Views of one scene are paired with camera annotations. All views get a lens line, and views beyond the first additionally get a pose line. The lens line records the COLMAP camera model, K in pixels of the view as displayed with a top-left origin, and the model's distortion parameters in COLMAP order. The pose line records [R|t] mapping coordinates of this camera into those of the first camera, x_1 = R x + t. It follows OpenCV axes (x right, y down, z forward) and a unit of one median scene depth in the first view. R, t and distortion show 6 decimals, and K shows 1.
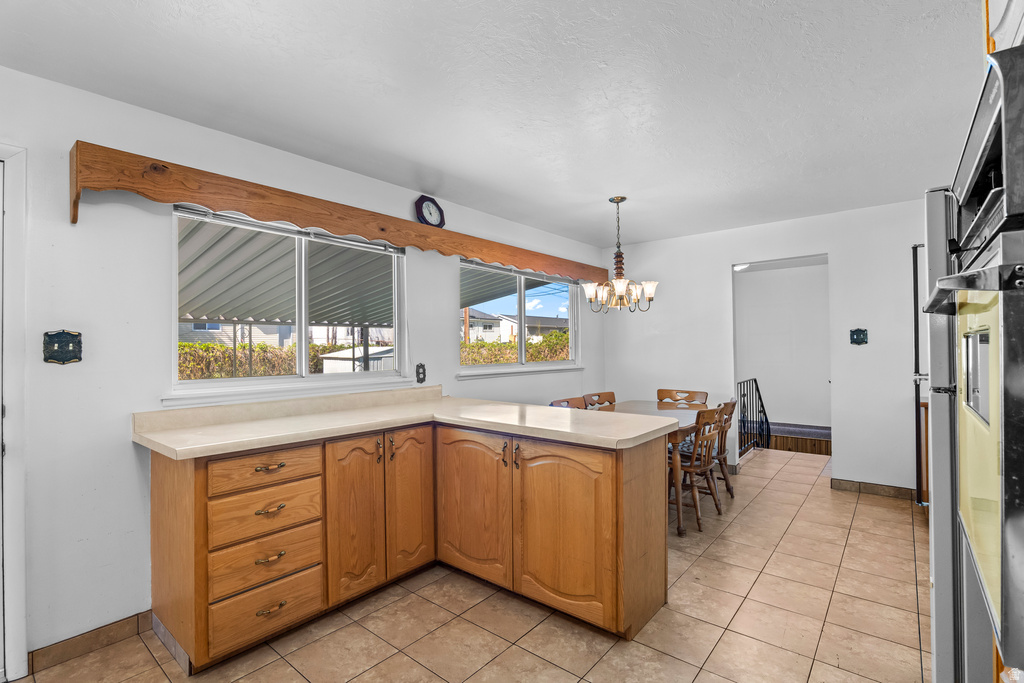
lens RADIAL K [[474.2, 0, 510.9], [0, 474.2, 342.3], [0, 0, 1]] dist [-0.025296, 0.006464]
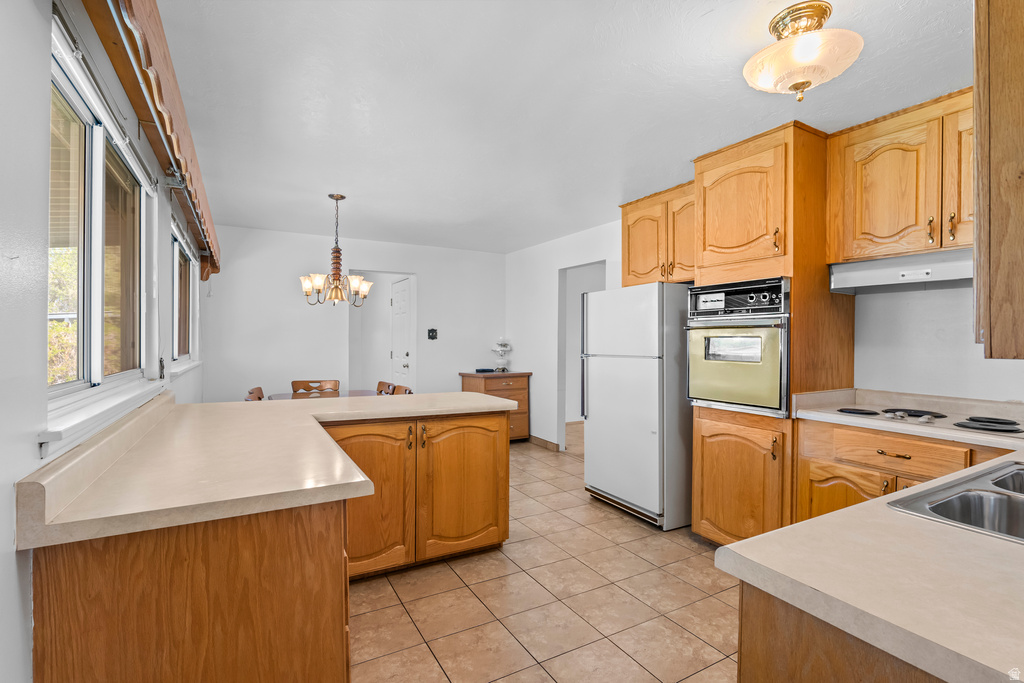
lens RADIAL K [[474.2, 0, 512.5], [0, 474.2, 341.6], [0, 0, 1]] dist [-0.025296, 0.006464]
pose [[0.352320, 0.009234, 0.935834, -0.642469], [-0.019224, 0.999812, -0.002628, 0.012029], [-0.935682, -0.017064, 0.352432, 0.284416]]
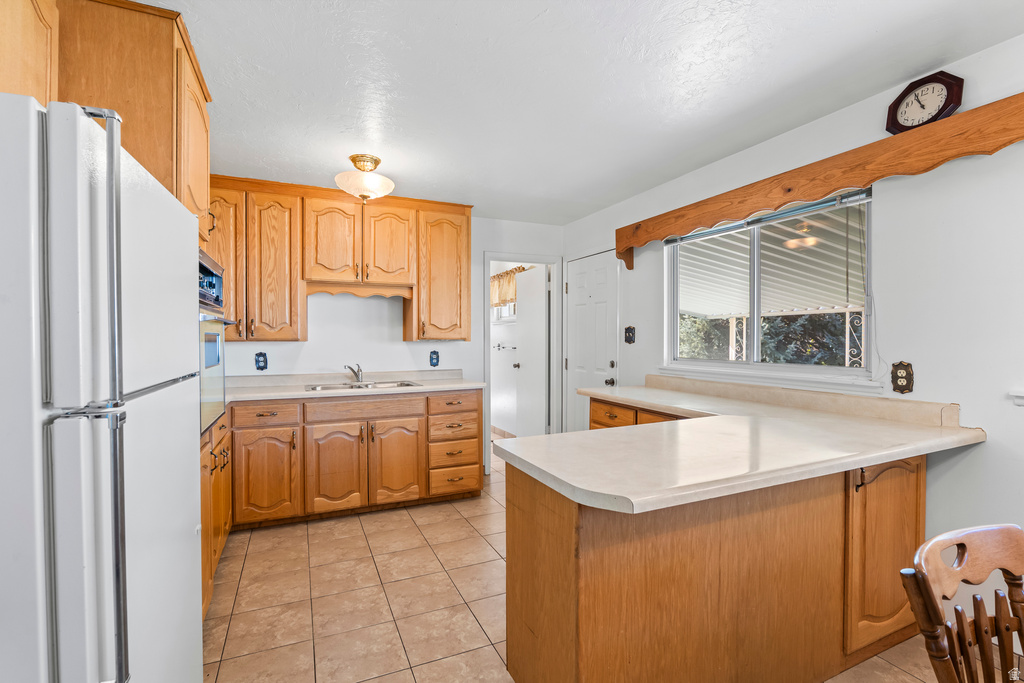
lens RADIAL K [[474.2, 0, 512.3], [0, 474.2, 342.6], [0, 0, 1]] dist [-0.025296, 0.006464]
pose [[-0.437949, 0.020256, -0.898771, 0.578026], [0.015423, 0.999768, 0.015017, 0.002721], [0.898867, -0.007285, -0.438160, 0.805797]]
